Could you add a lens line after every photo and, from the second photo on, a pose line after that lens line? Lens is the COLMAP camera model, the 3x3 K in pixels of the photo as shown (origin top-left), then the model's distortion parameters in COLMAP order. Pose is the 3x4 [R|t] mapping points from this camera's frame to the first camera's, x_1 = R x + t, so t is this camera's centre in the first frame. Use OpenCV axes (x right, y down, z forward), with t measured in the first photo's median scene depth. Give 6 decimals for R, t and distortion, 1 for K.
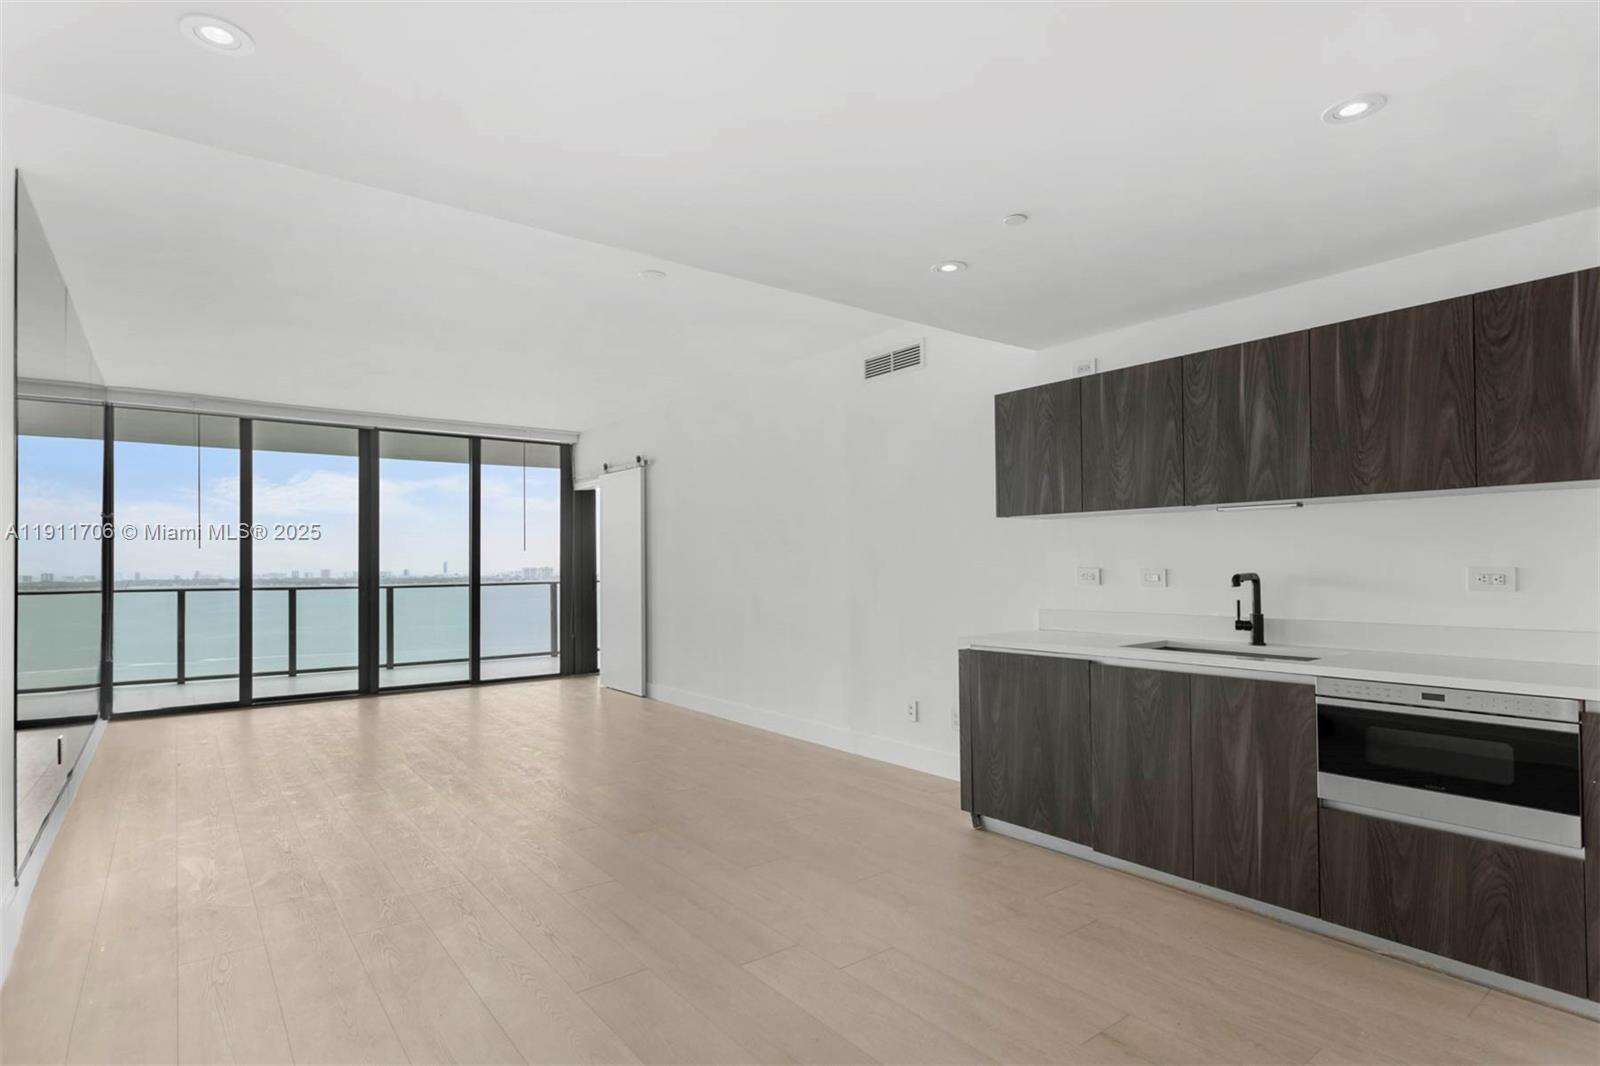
lens RADIAL K [[796.1, 0, 802.2], [0, 796.1, 546.8], [0, 0, 1]] dist [0.001798, 0.000117]
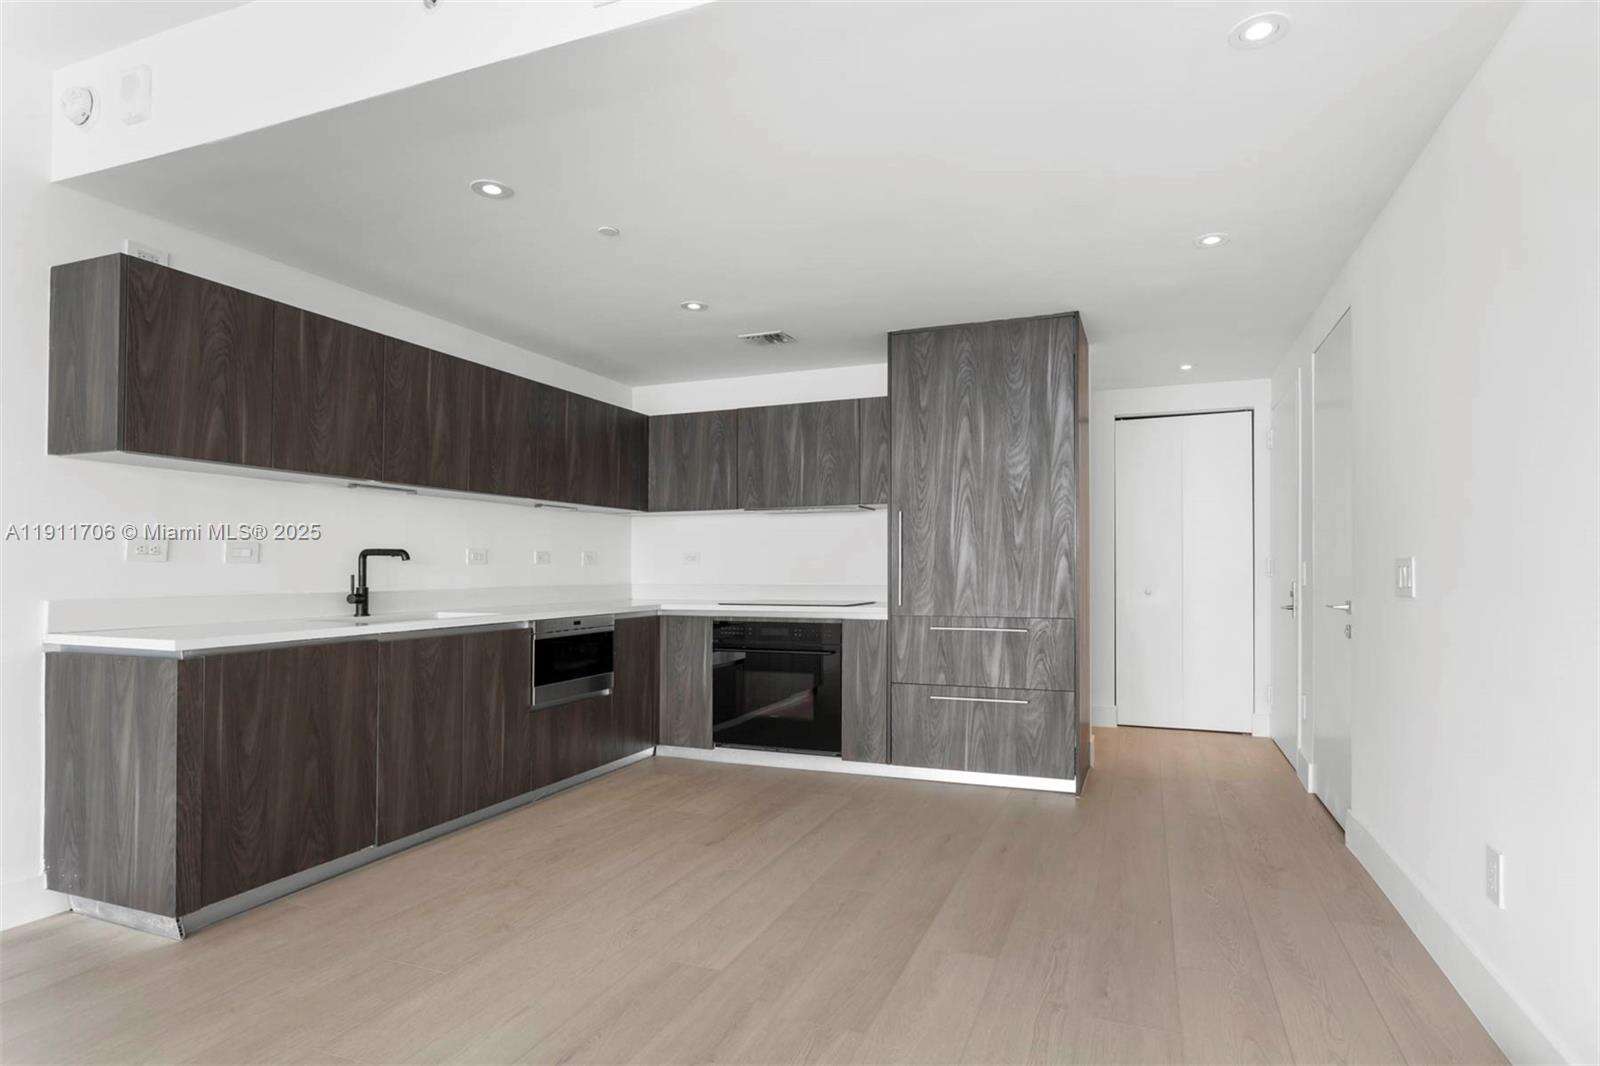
lens RADIAL K [[800.1, 0, 815.8], [0, 800.1, 544.4], [0, 0, 1]] dist [-0.001098, -0.000108]
pose [[-0.483029, 0.033651, 0.874958, -0.675883], [-0.017999, 0.998669, -0.048345, 0.068166], [-0.875419, -0.039100, -0.481780, 0.991145]]
